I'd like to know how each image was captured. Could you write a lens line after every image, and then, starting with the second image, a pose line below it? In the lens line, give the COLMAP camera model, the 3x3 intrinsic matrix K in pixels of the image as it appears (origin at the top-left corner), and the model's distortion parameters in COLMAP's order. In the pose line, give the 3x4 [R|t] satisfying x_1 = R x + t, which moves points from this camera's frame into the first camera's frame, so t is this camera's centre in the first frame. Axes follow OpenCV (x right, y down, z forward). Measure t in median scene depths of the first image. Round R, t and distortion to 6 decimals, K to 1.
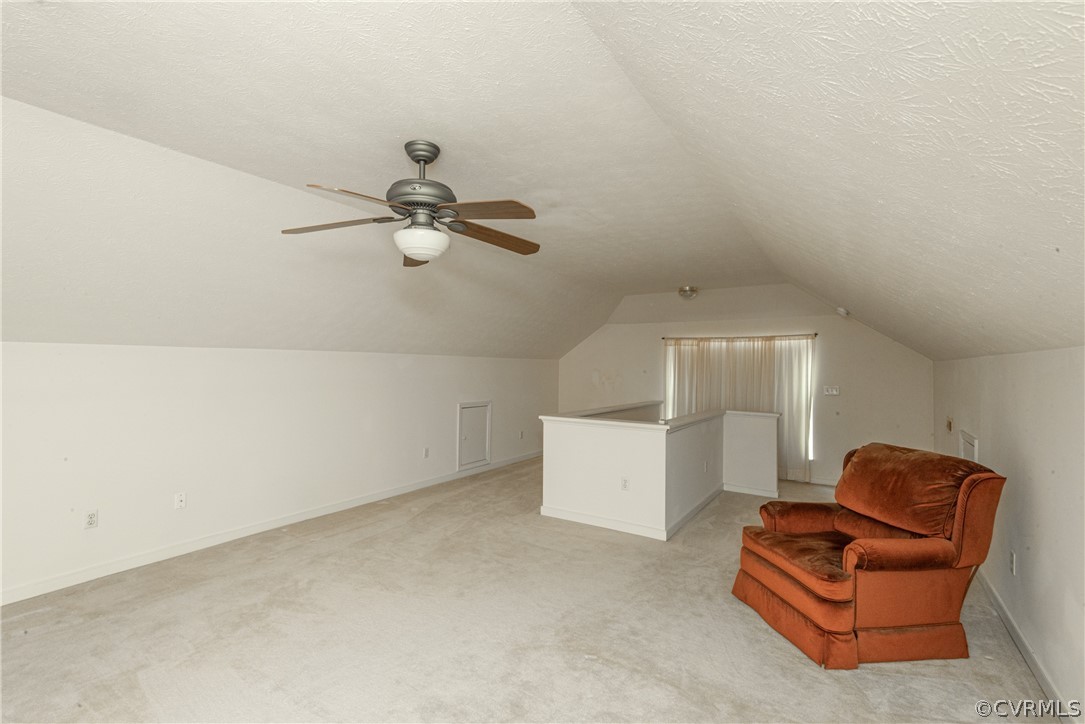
lens RADIAL K [[492.9, 0, 534.9], [0, 492.9, 363.6], [0, 0, 1]] dist [0.040189, -0.021637]
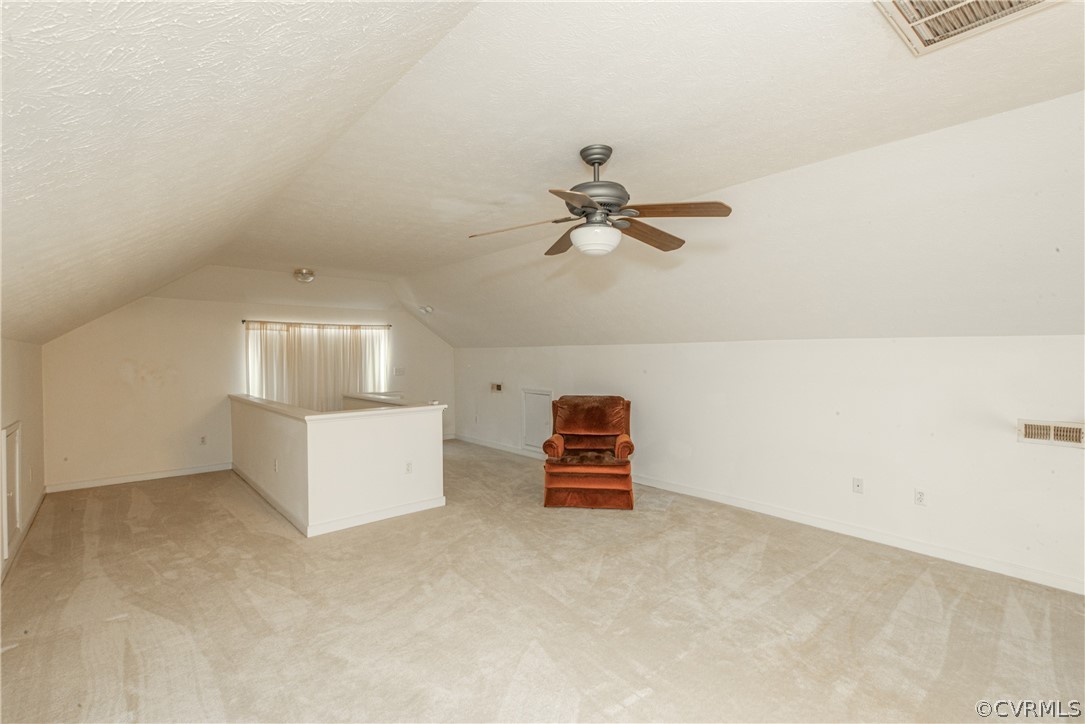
lens RADIAL K [[497.3, 0, 537.6], [0, 497.3, 362.8], [0, 0, 1]] dist [0.043646, -0.028372]
pose [[0.281045, -0.029832, 0.959231, -0.707695], [0.003121, 0.999540, 0.030171, -0.005358], [-0.959689, -0.005485, 0.281009, 0.433068]]
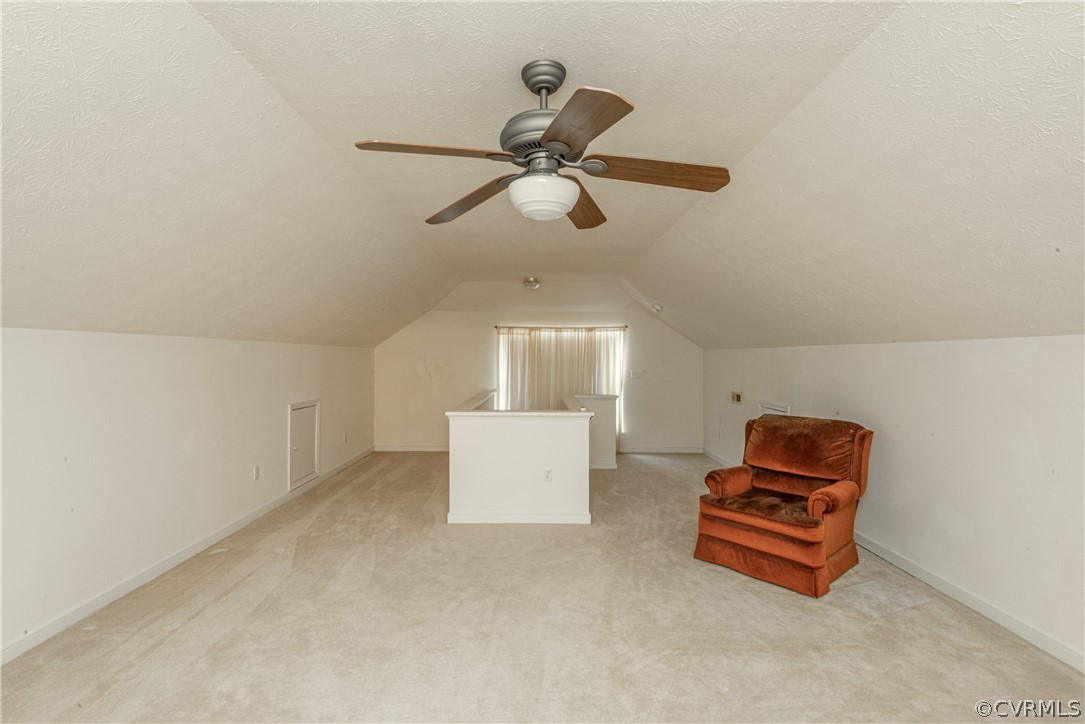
lens RADIAL K [[492.9, 0, 534.9], [0, 492.9, 363.6], [0, 0, 1]] dist [0.040189, -0.021637]
pose [[0.839283, -0.015360, 0.543477, -0.355655], [0.002454, 0.999698, 0.024464, -0.001543], [-0.543689, -0.019198, 0.839067, 0.188088]]
